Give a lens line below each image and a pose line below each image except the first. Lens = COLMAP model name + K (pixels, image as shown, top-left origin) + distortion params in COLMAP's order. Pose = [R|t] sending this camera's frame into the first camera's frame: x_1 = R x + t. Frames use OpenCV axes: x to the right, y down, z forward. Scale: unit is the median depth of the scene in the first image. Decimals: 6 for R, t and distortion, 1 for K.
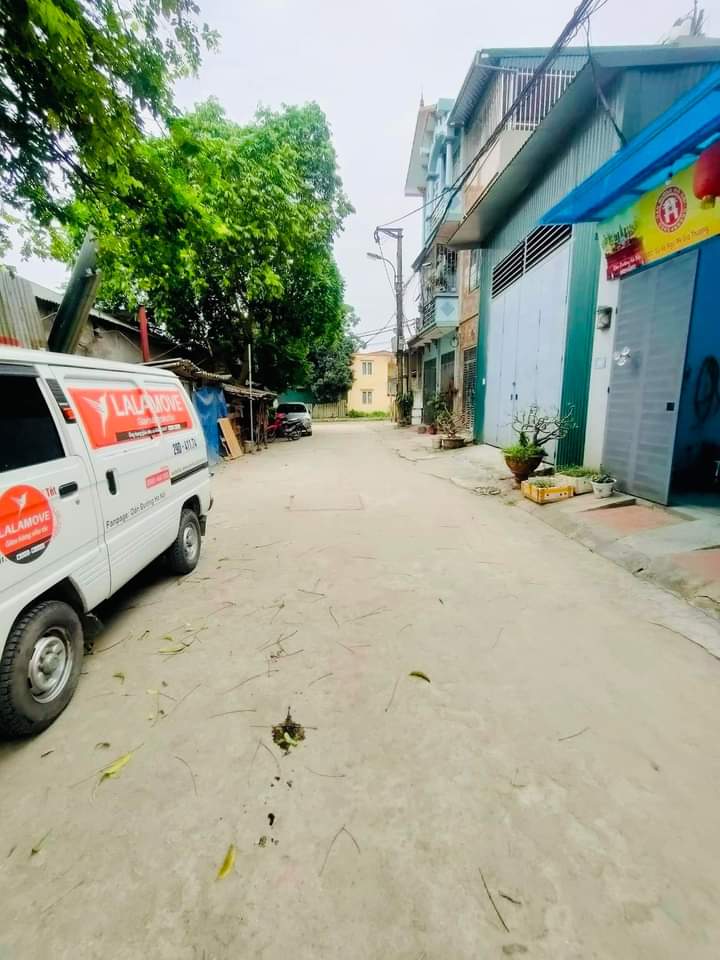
lens RADIAL K [[437.7, 0, 360.8], [0, 437.7, 481.9], [0, 0, 1]] dist [0.000548, -0.000864]
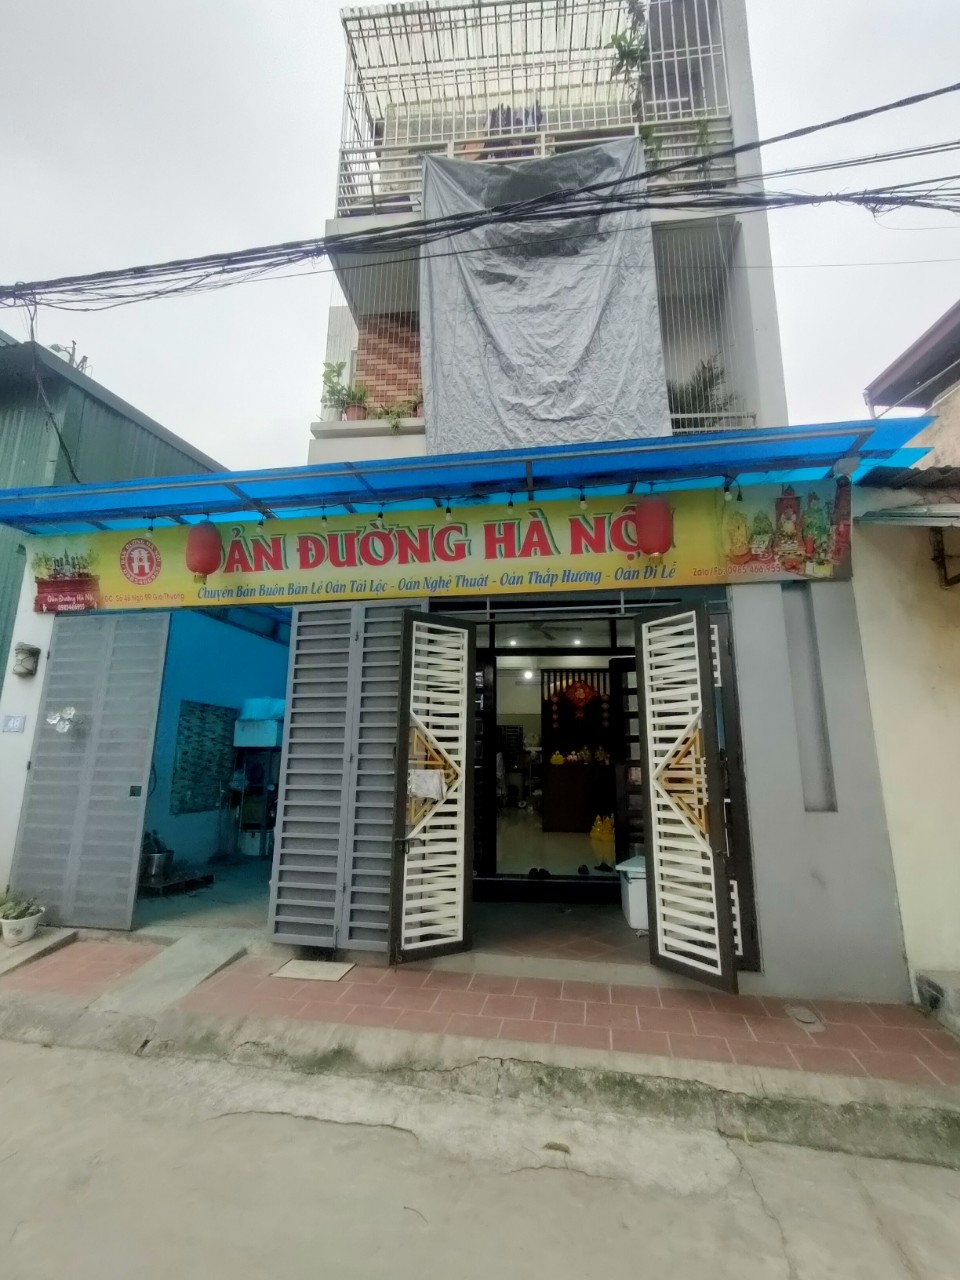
lens RADIAL K [[583.6, 0, 478.8], [0, 583.6, 639.1], [0, 0, 1]] dist [0.000548, -0.000864]
pose [[0.253367, 0.214662, 0.943252, -0.159488], [0.165763, 0.951013, -0.260954, -0.053815], [-0.953062, 0.222474, 0.205373, 0.137735]]
